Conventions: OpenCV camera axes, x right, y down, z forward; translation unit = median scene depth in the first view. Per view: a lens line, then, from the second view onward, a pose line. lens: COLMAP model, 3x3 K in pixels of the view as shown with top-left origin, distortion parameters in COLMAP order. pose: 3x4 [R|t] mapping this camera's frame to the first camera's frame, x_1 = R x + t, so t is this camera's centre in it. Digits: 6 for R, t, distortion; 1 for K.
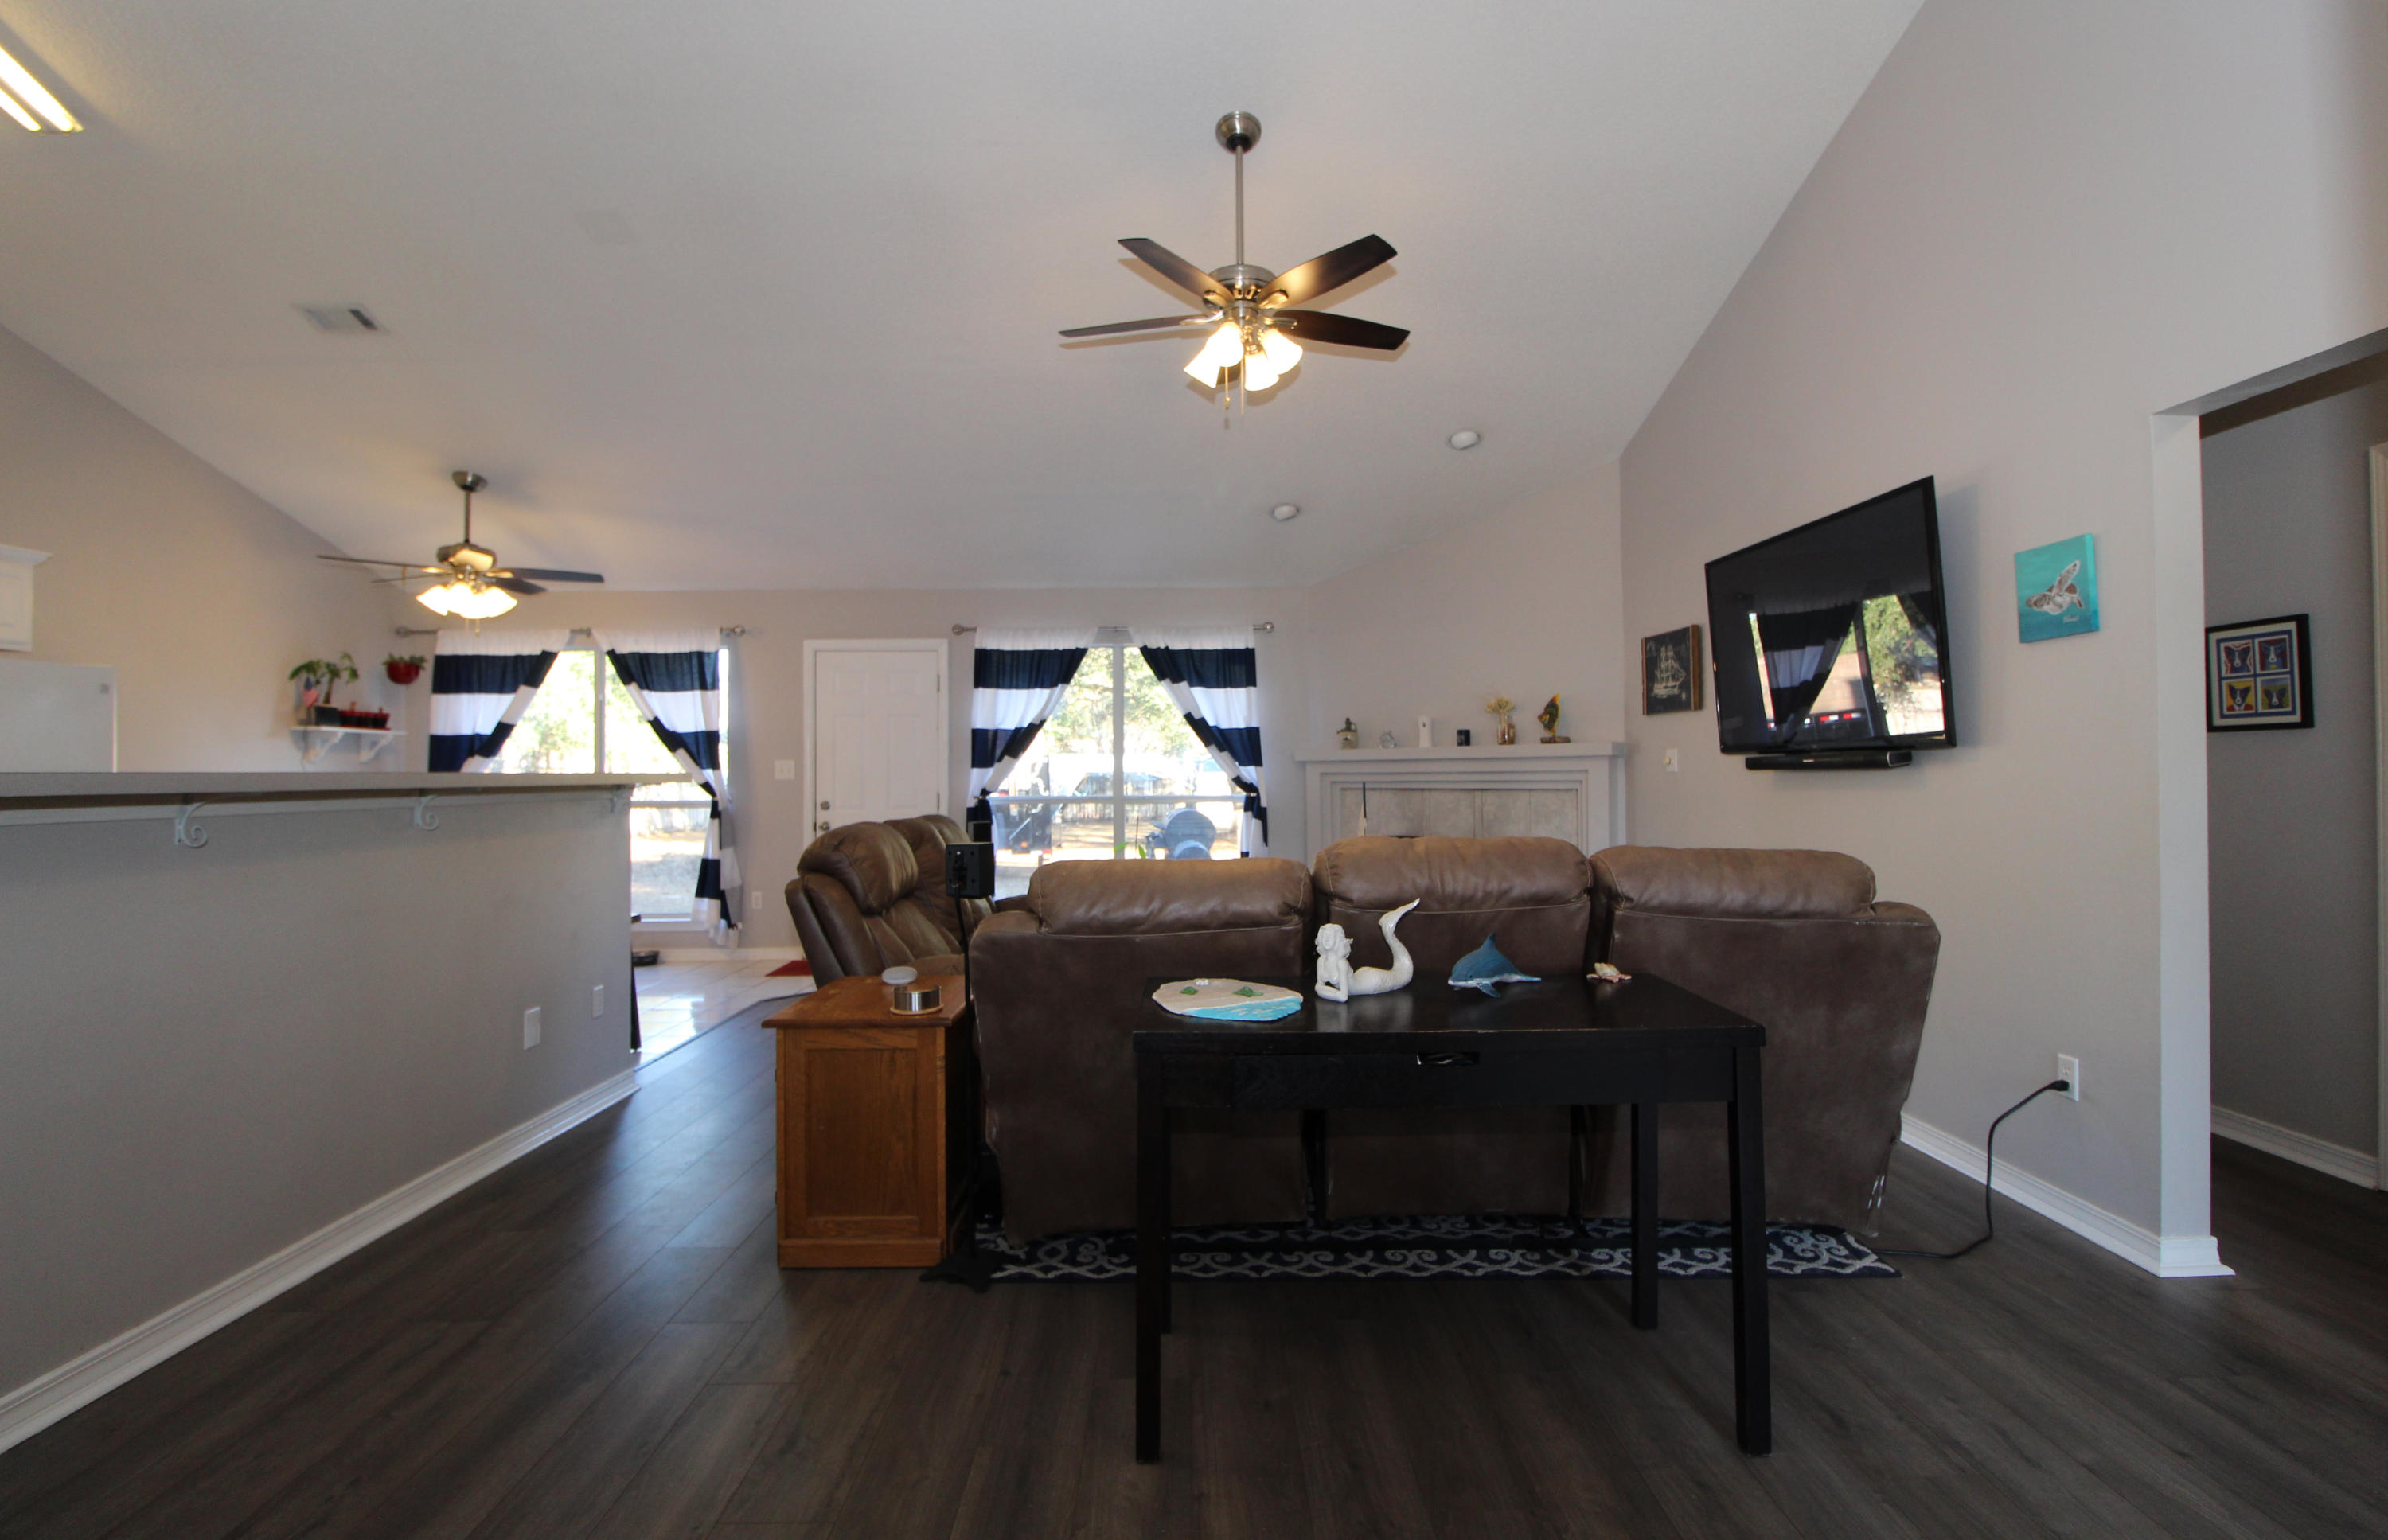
lens RADIAL K [[1118.9, 0, 1219.4], [0, 1118.9, 753.3], [0, 0, 1]] dist [-0.007117, -0.003666]
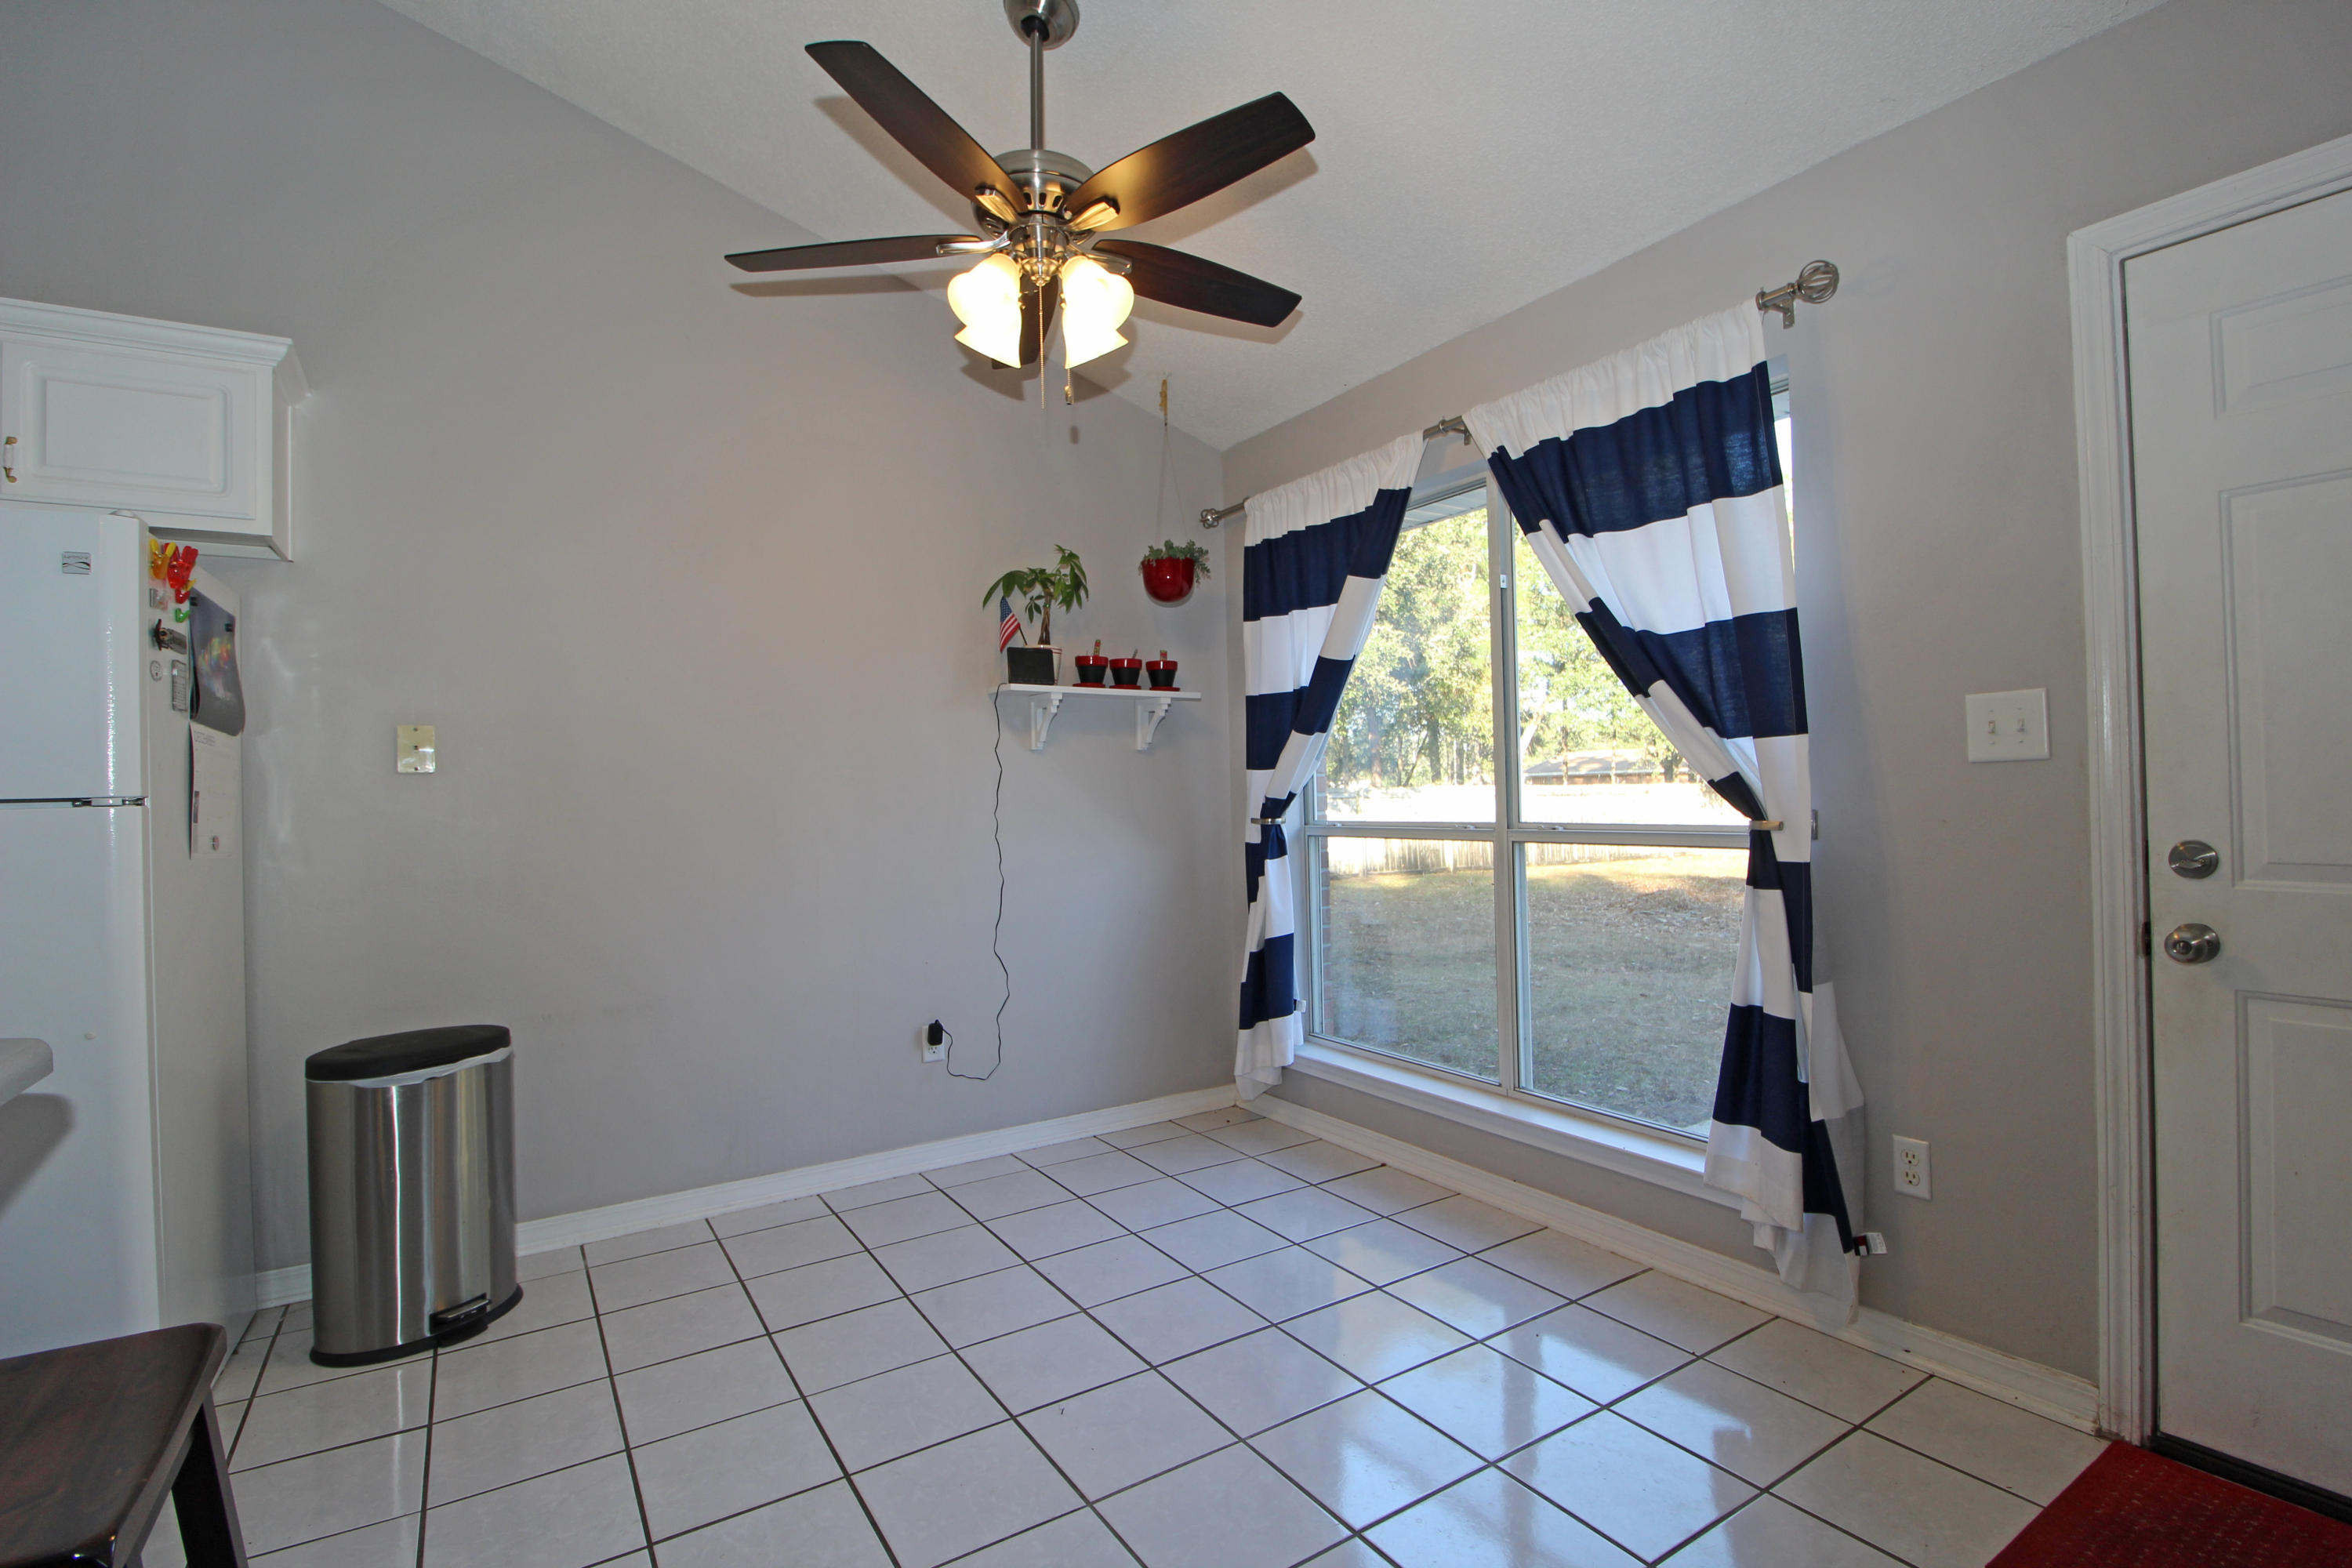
lens RADIAL K [[1102.6, 0, 1193.0], [0, 1102.6, 769.9], [0, 0, 1]] dist [0.001759, -0.005859]
pose [[0.522366, -0.020557, -0.852474, -0.264823], [0.032354, 0.999467, -0.004276, 0.020496], [0.852107, -0.025347, 0.522753, 0.694447]]
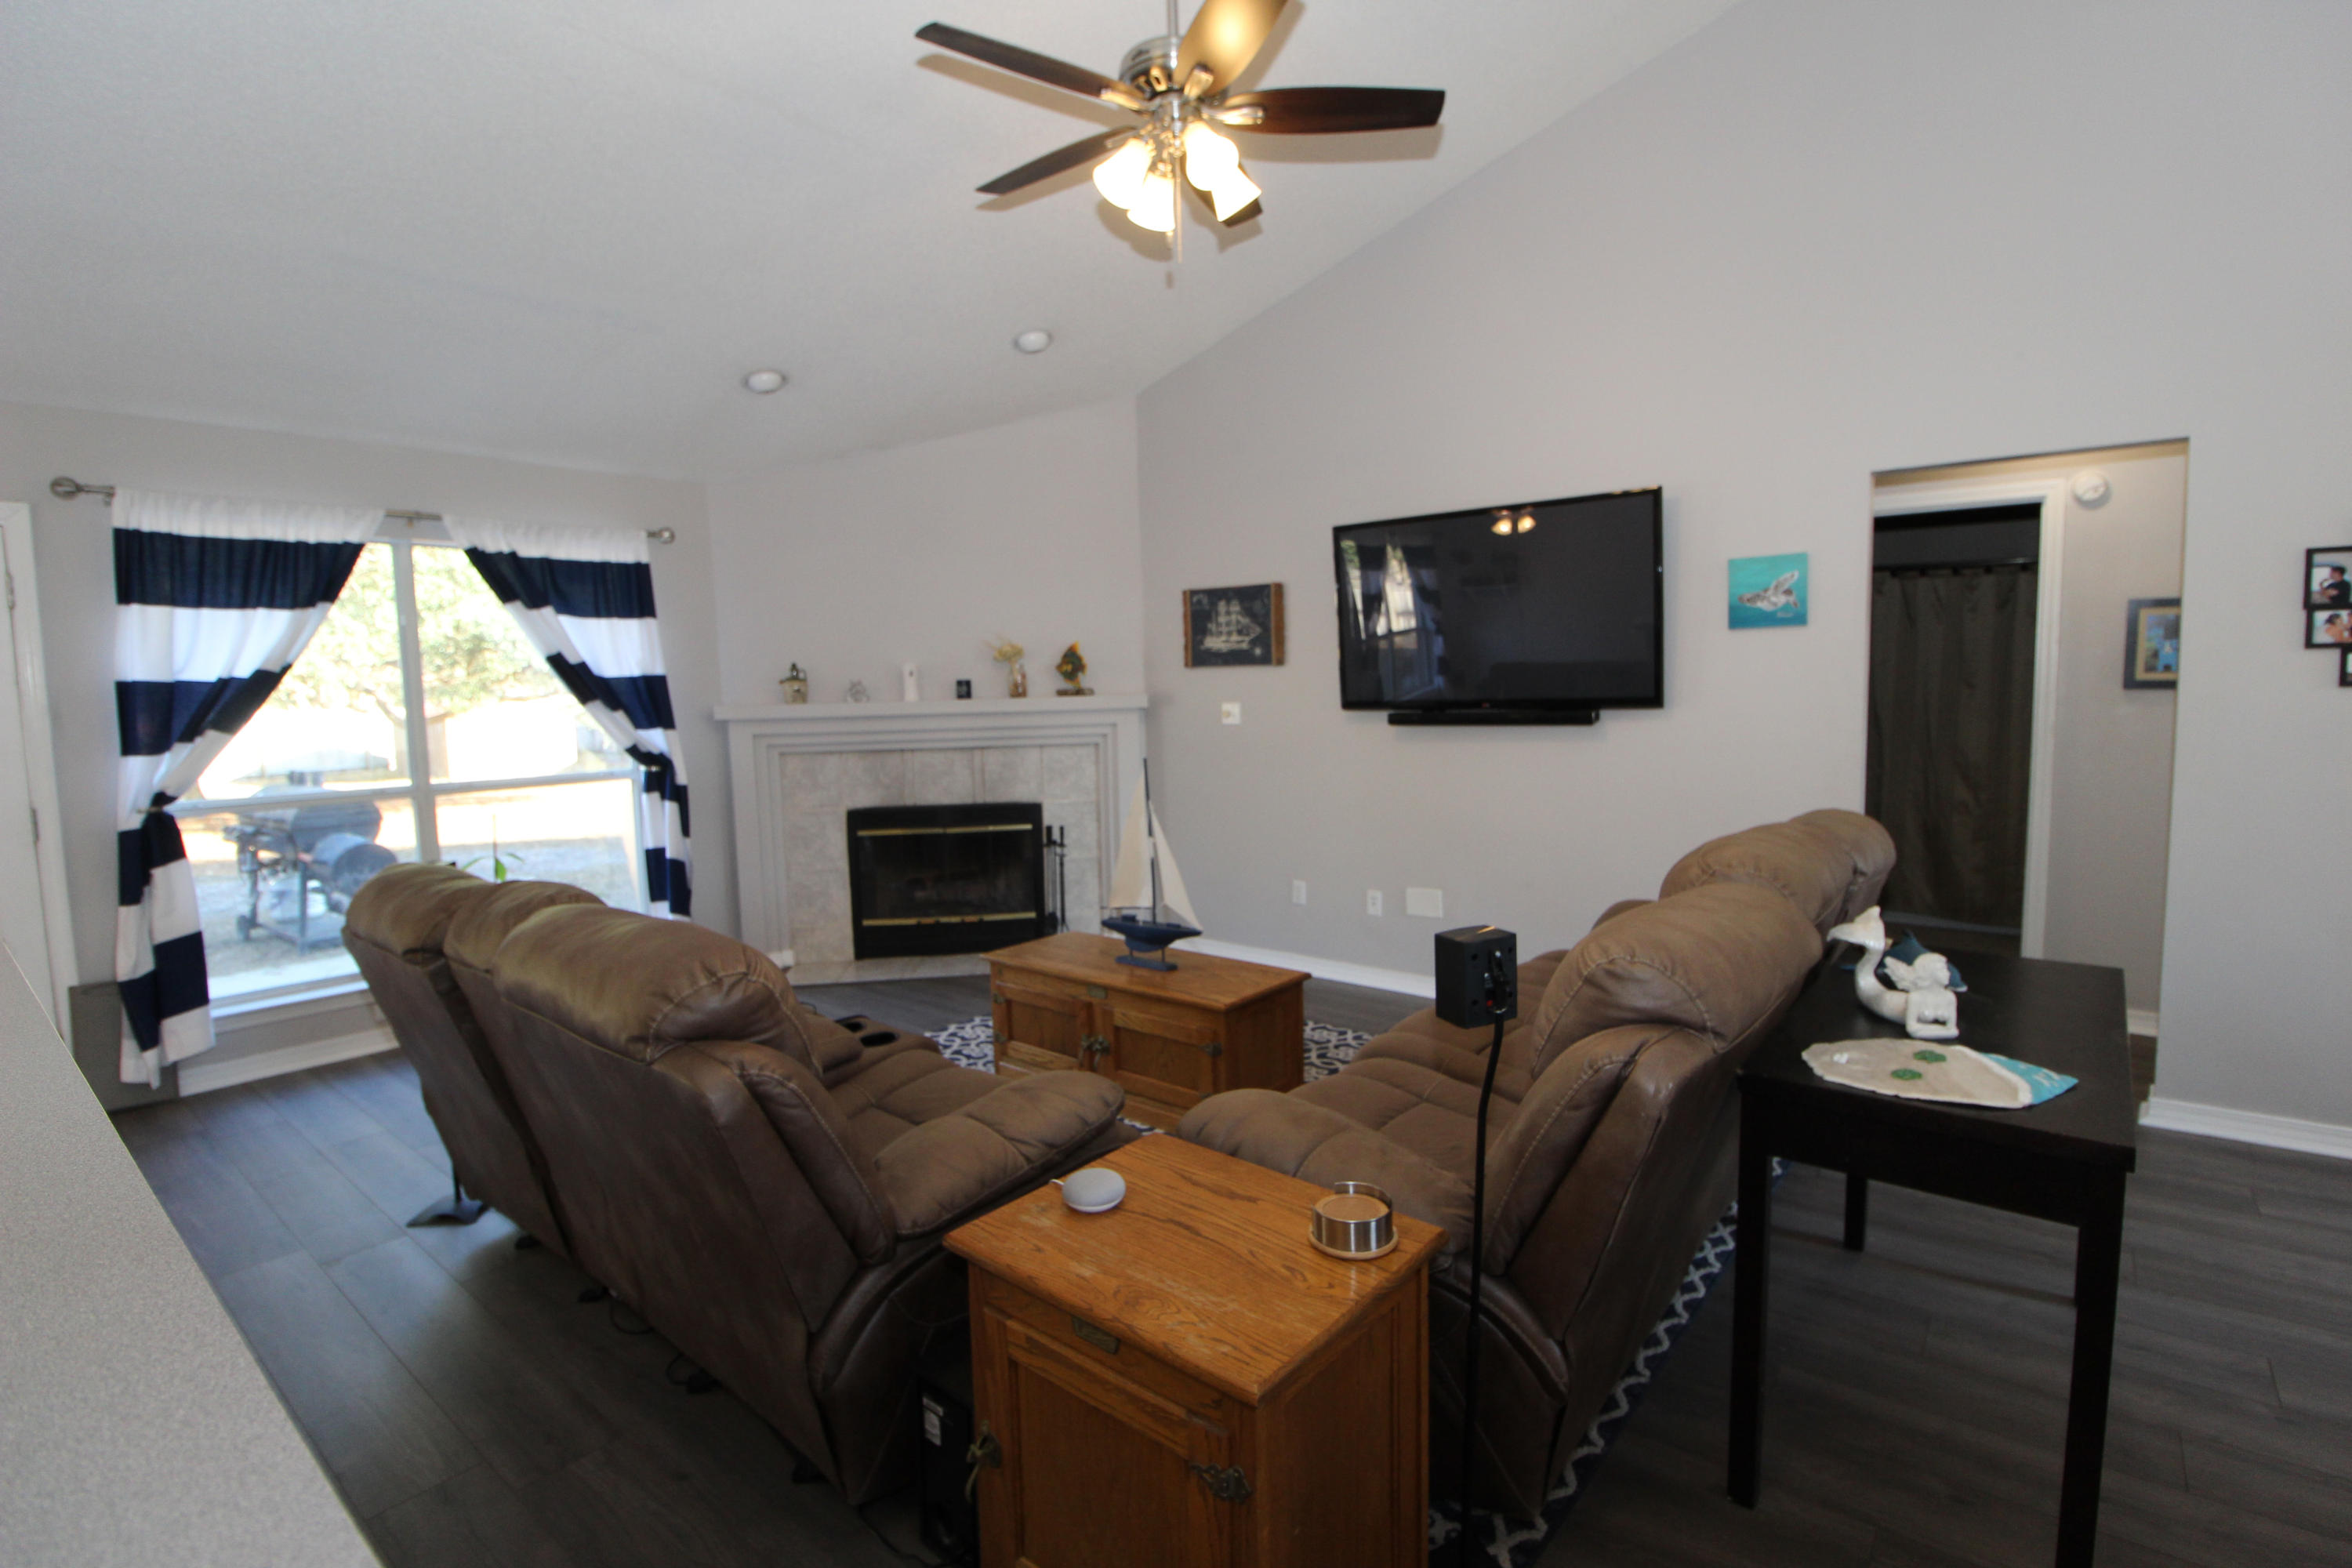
lens RADIAL K [[1102.6, 0, 1198.6], [0, 1102.6, 776.0], [0, 0, 1]] dist [0.001759, -0.005859]
pose [[0.646642, -0.074416, 0.759155, -0.291211], [0.005593, 0.995666, 0.092836, -0.023075], [-0.762774, -0.055785, 0.644255, 0.280504]]
